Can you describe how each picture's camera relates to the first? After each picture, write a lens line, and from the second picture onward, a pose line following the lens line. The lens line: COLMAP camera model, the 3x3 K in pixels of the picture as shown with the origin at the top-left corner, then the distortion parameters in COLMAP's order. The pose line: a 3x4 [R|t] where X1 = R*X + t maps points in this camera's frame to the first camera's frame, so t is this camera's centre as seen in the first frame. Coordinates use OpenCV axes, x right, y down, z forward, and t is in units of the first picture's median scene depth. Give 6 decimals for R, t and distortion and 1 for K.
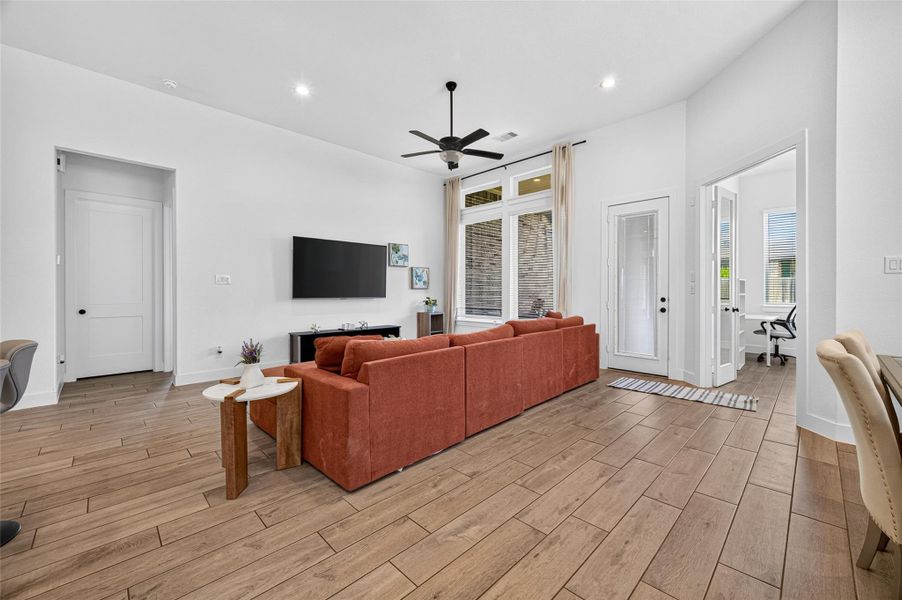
lens RADIAL K [[357.9, 0, 442.1], [0, 357.9, 293.8], [0, 0, 1]] dist [0.002203, -0.000392]
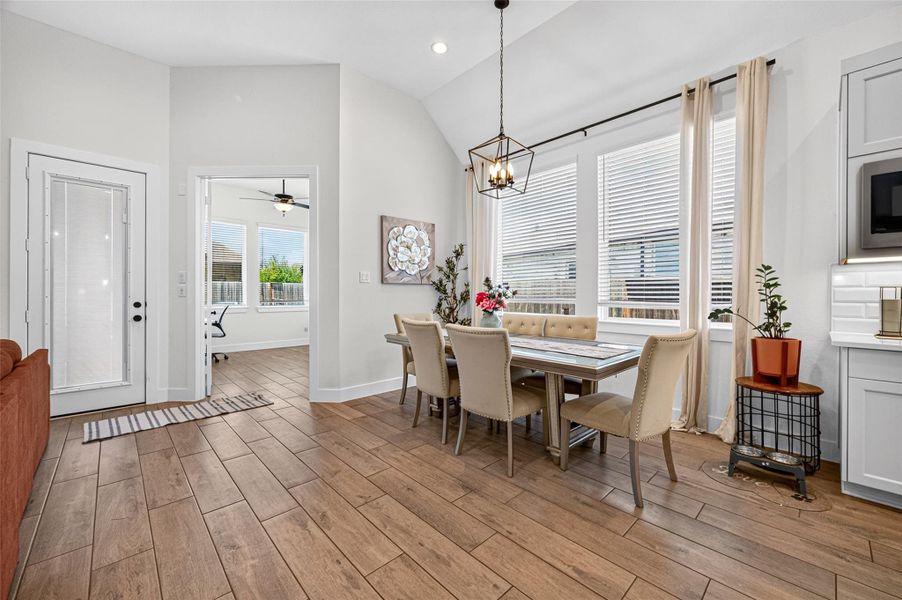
lens RADIAL K [[357.9, 0, 465.6], [0, 357.9, 293.0], [0, 0, 1]] dist [0.002203, -0.000392]
pose [[-0.012273, 0.007141, 0.999899, -0.165596], [0.006029, 0.999957, -0.007067, 0.000560], [-0.999907, 0.005942, -0.012315, 0.300232]]
